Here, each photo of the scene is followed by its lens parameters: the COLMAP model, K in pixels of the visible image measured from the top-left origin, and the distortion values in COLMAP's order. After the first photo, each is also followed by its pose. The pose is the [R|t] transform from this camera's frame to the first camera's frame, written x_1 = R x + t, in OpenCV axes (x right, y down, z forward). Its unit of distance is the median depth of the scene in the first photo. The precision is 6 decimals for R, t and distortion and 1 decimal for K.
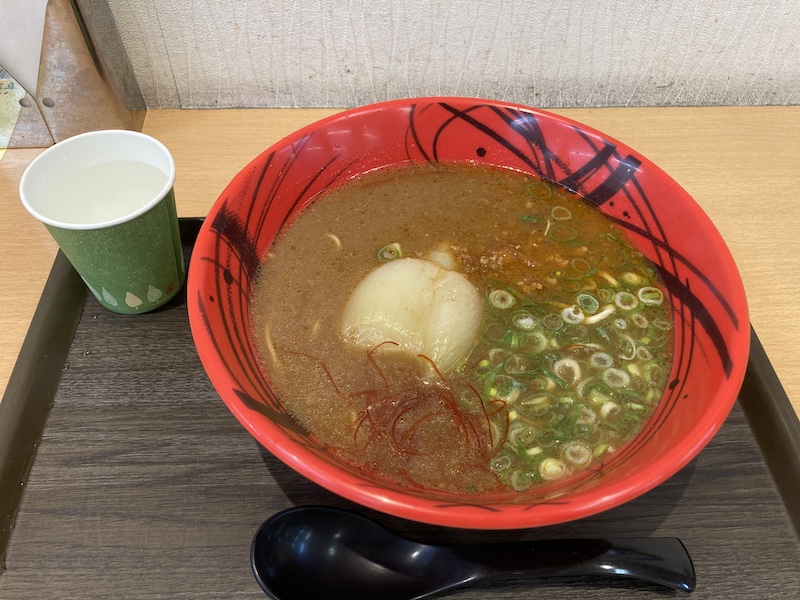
lens RADIAL K [[666.1, 0, 394.5], [0, 666.1, 304.5], [0, 0, 1]] dist [-0.009796, -0.013994]
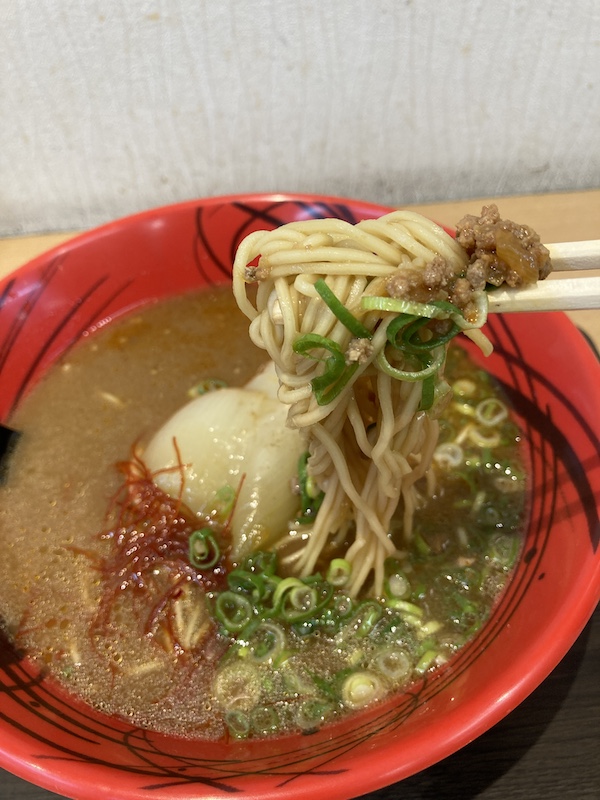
lens RADIAL K [[666.1, 0, 305.4], [0, 666.1, 401.5], [0, 0, 1]] dist [-0.009796, -0.013994]
pose [[0.997023, -0.066040, -0.039806, 0.172484], [0.064550, 0.997205, -0.037615, -0.027948], [0.042179, 0.034933, 0.998499, 0.209603]]
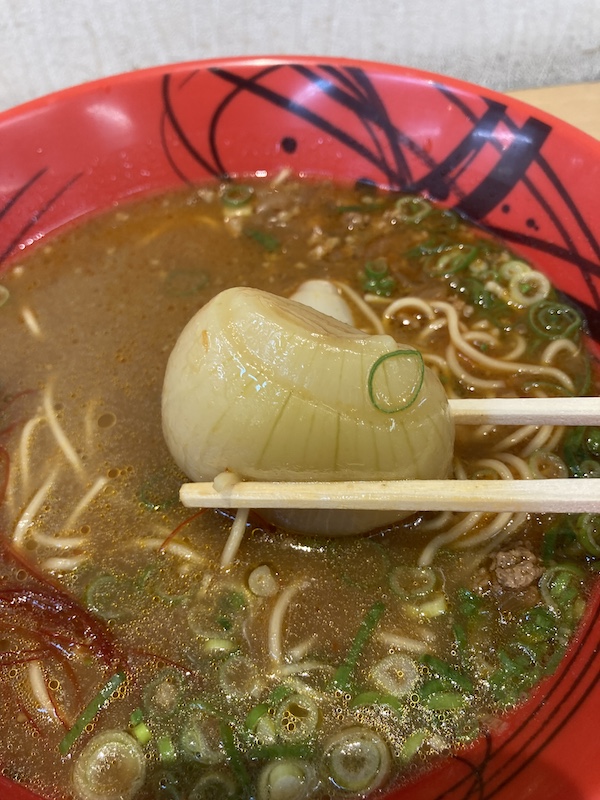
lens RADIAL K [[666.1, 0, 300.1], [0, 666.1, 391.6], [0, 0, 1]] dist [-0.009796, -0.013994]
pose [[0.995727, -0.070356, -0.059808, 0.165655], [0.072362, 0.996863, 0.032062, -0.022429], [0.057365, -0.036253, 0.997695, 0.391532]]
